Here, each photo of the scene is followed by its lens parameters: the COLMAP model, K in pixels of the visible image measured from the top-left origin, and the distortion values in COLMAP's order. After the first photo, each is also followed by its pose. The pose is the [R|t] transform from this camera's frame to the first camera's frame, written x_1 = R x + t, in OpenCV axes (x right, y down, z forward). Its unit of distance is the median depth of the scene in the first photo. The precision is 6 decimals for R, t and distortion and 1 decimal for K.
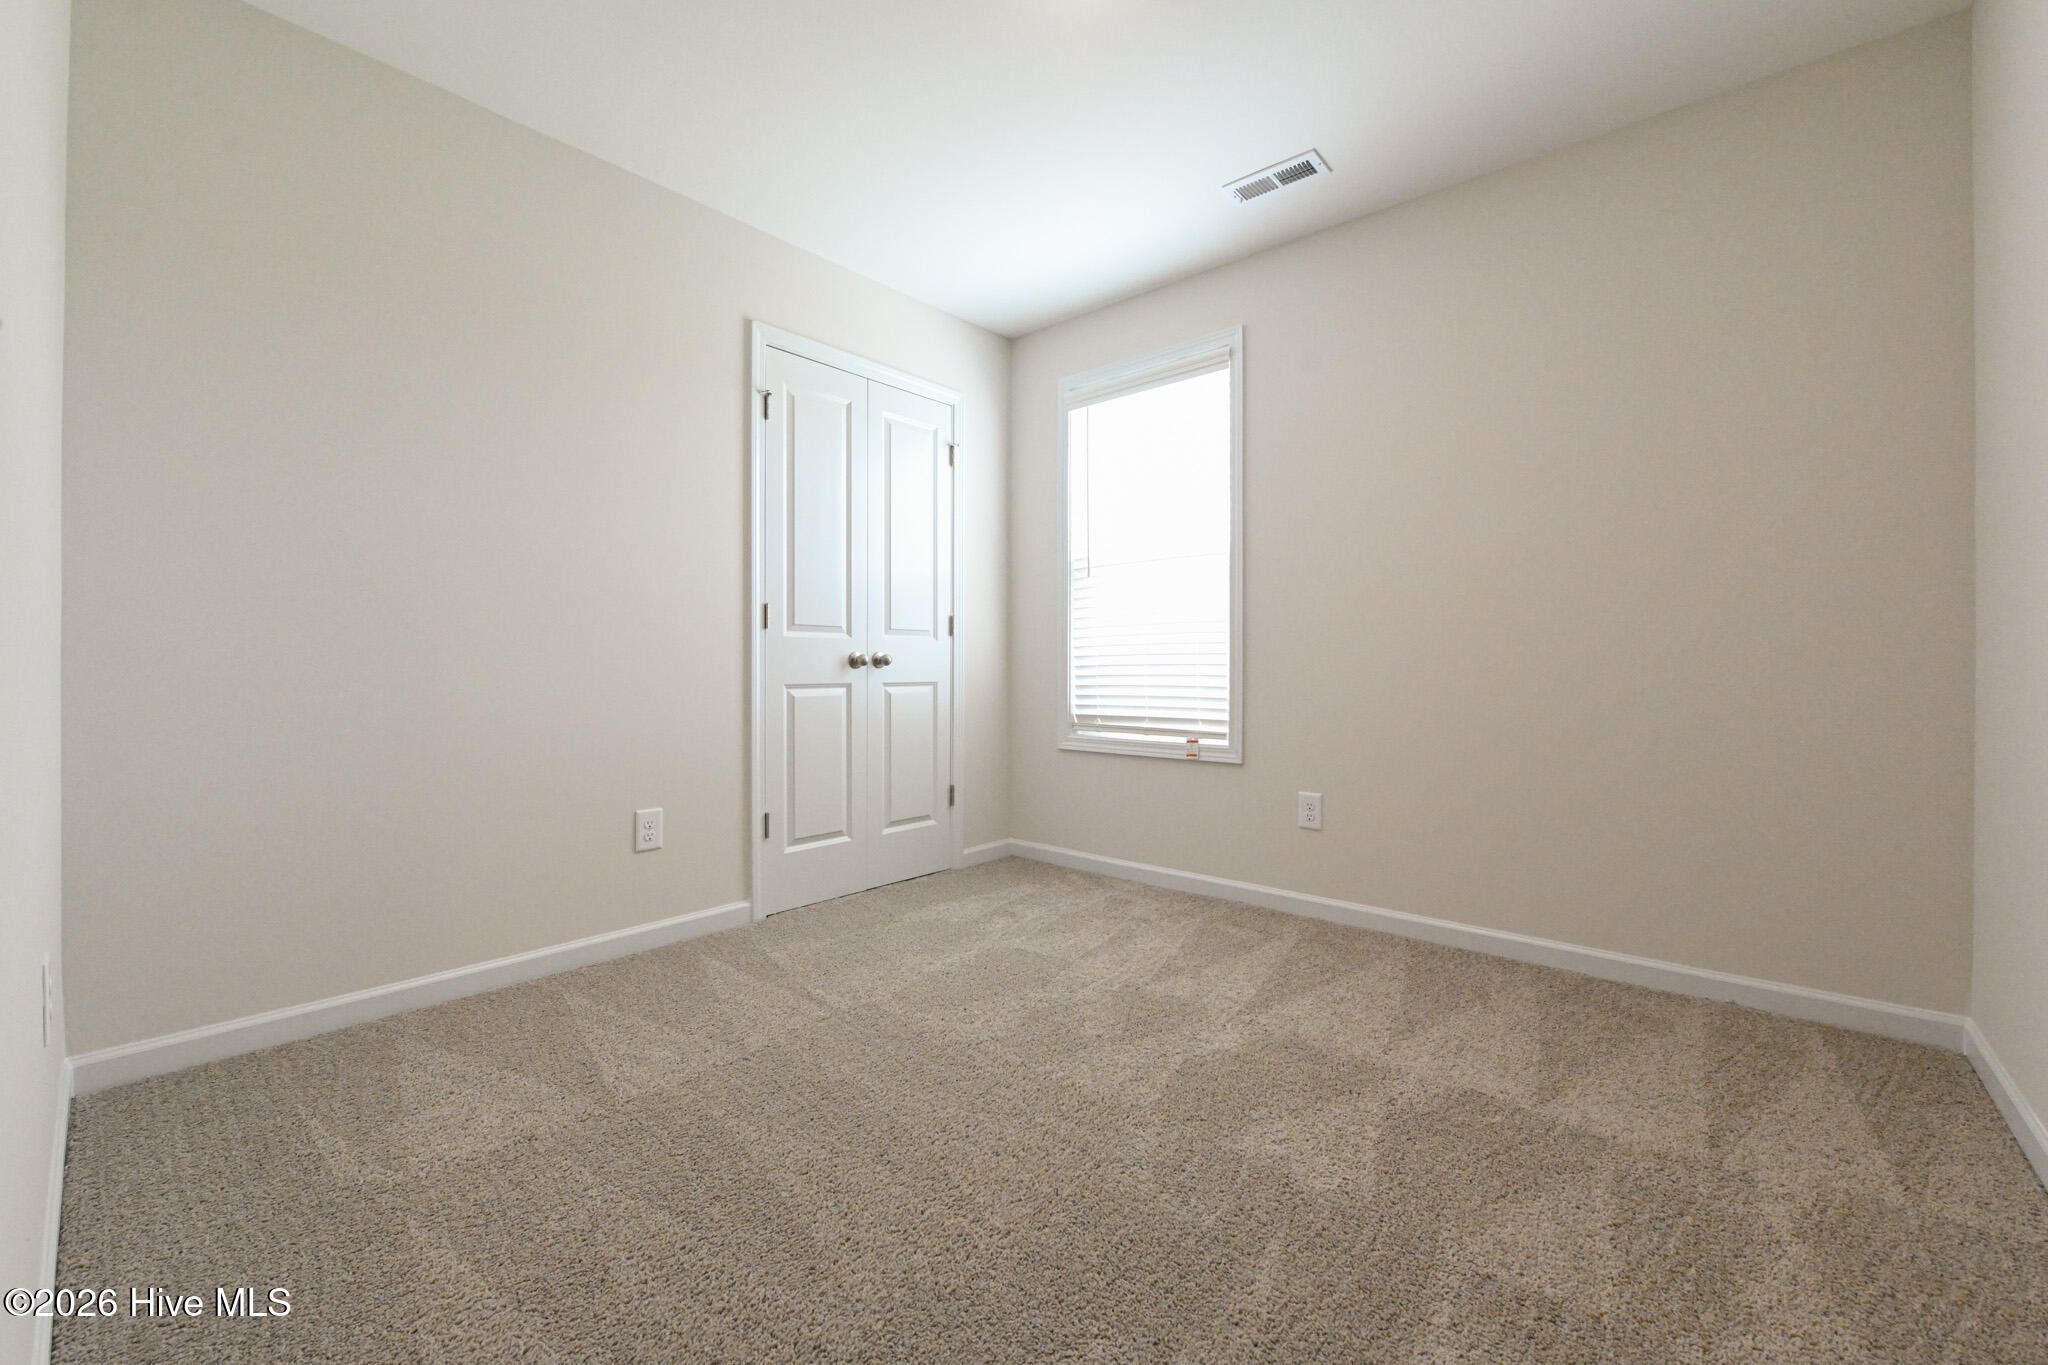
lens RADIAL K [[812.2, 0, 1017.4], [0, 812.2, 678.8], [0, 0, 1]] dist [-0.011500, 0.000645]
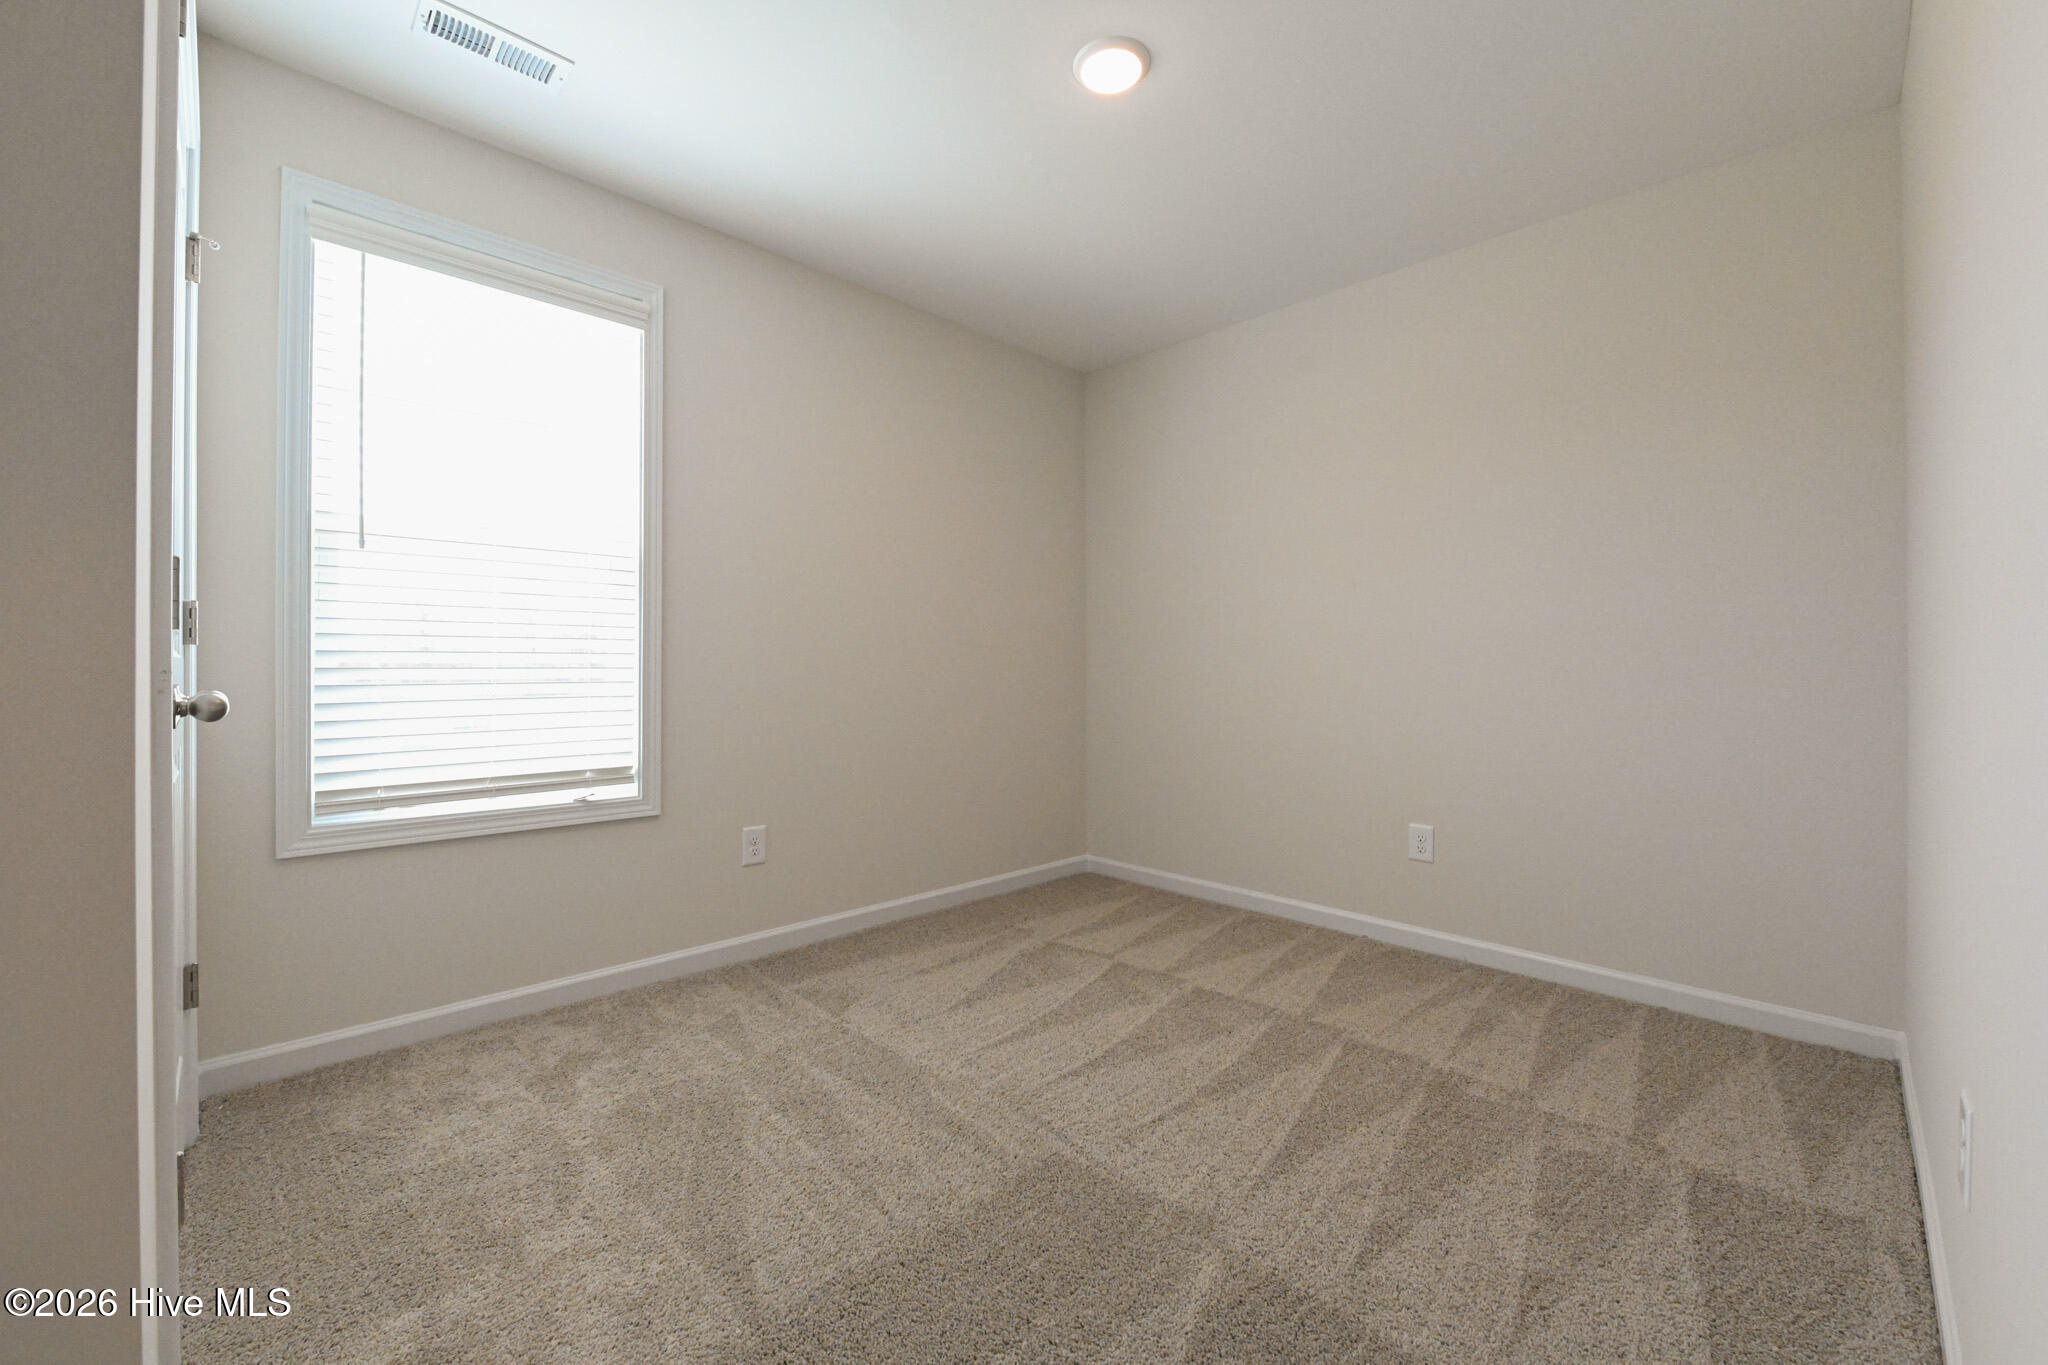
lens RADIAL K [[812.2, 0, 1027.1], [0, 812.2, 673.5], [0, 0, 1]] dist [-0.011500, 0.000645]
pose [[0.069104, -0.015262, 0.997493, -0.398353], [0.006277, 0.999870, 0.014864, -0.037529], [-0.997590, 0.005234, 0.069191, 0.426262]]
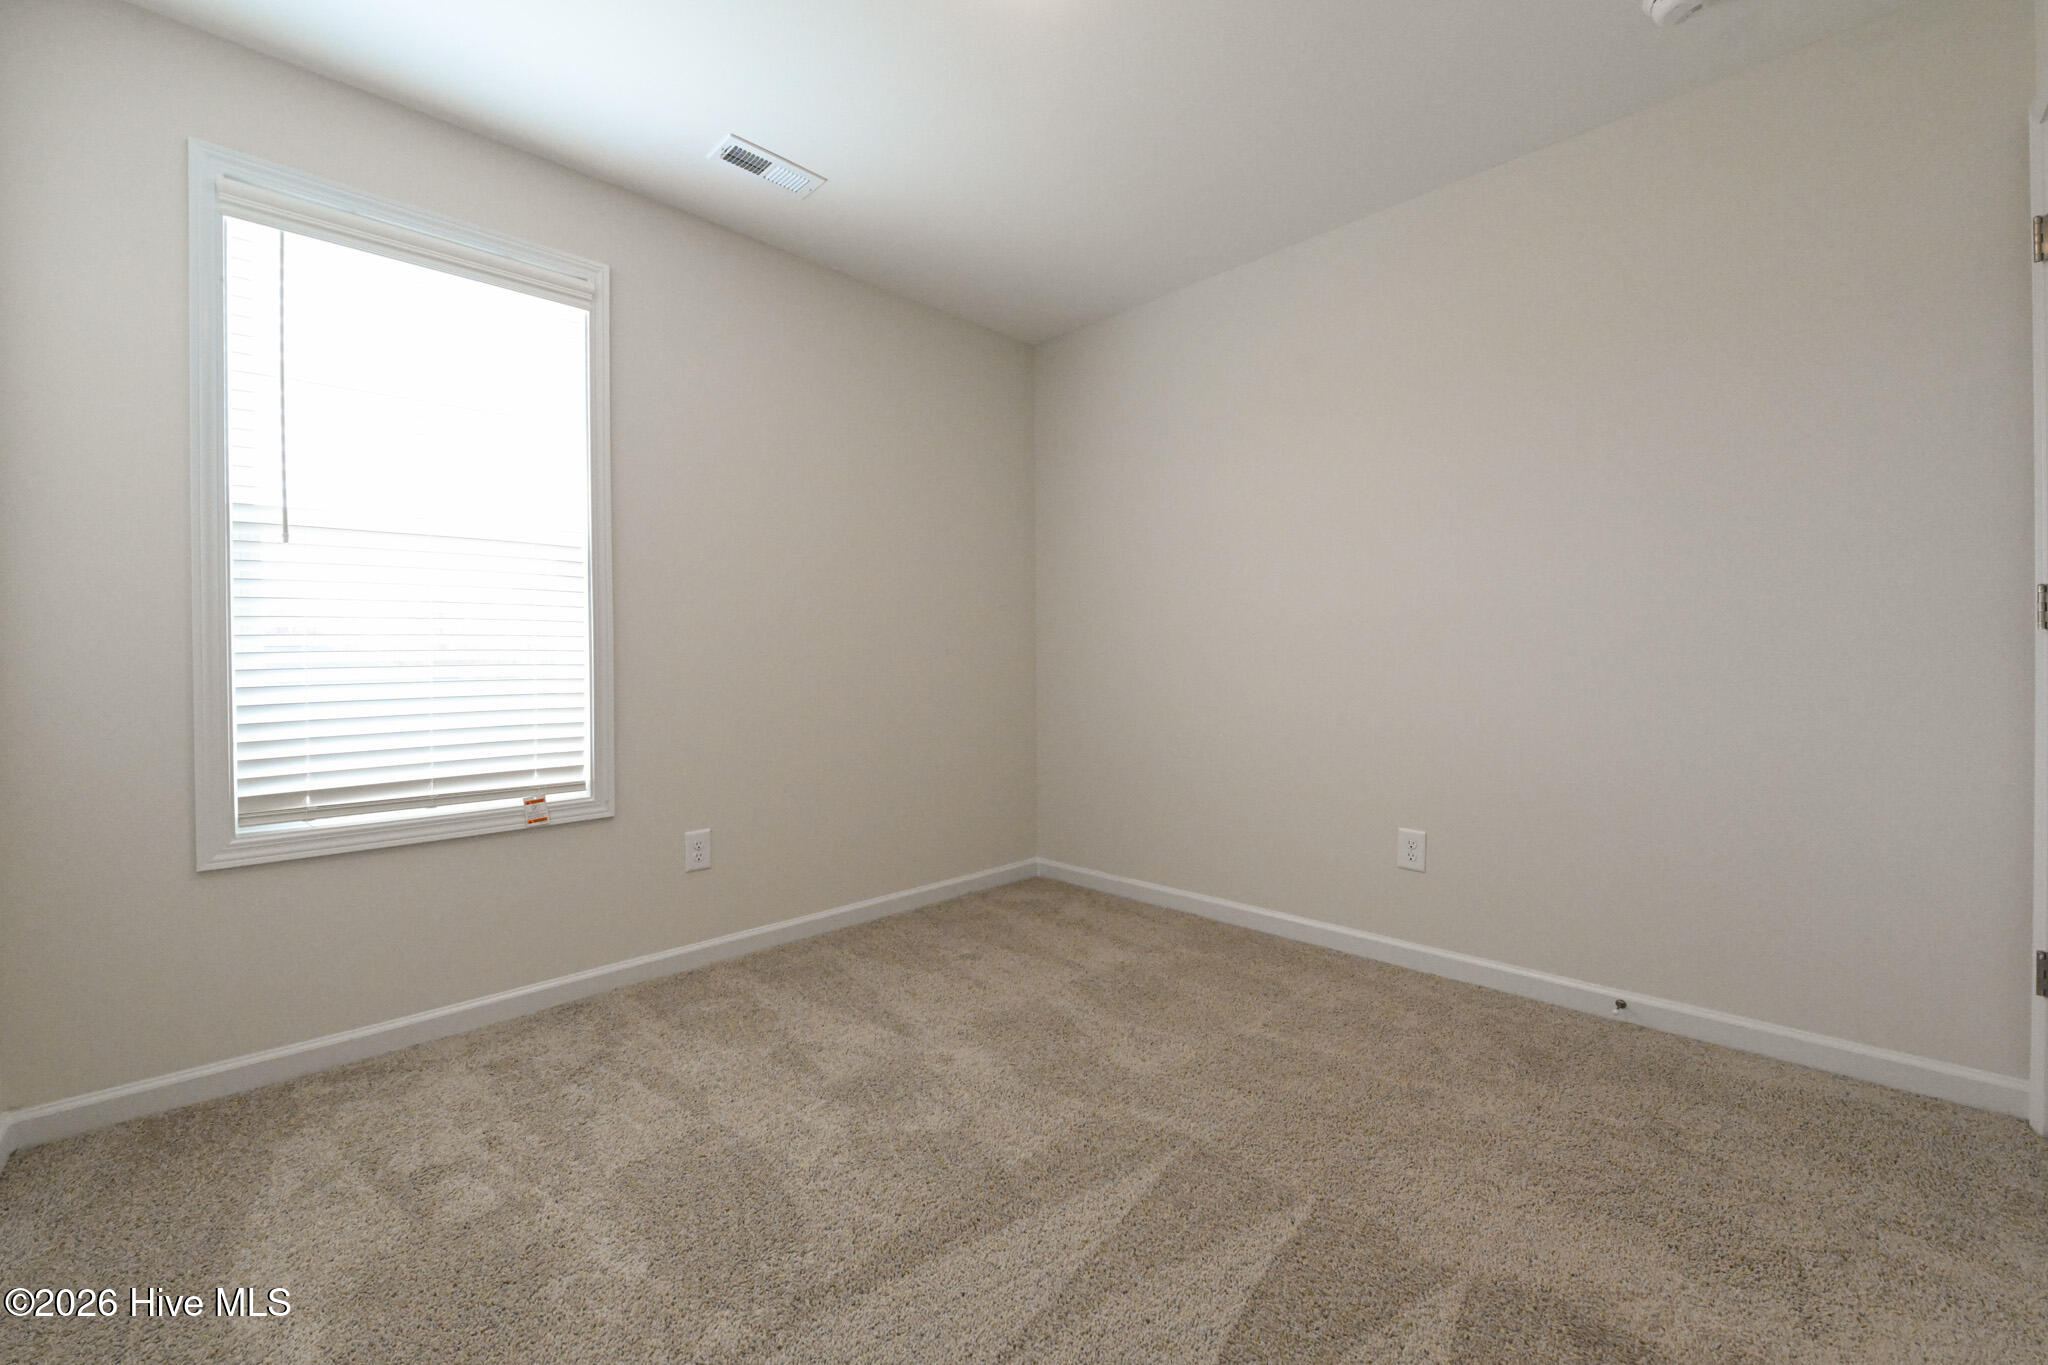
lens RADIAL K [[818.9, 0, 1023.9], [0, 818.9, 666.9], [0, 0, 1]] dist [-0.007196, -0.000716]
pose [[0.066228, -0.019723, 0.997610, -0.377446], [0.020111, 0.999628, 0.018428, -0.037148], [-0.997602, 0.018843, 0.066600, 0.407725]]
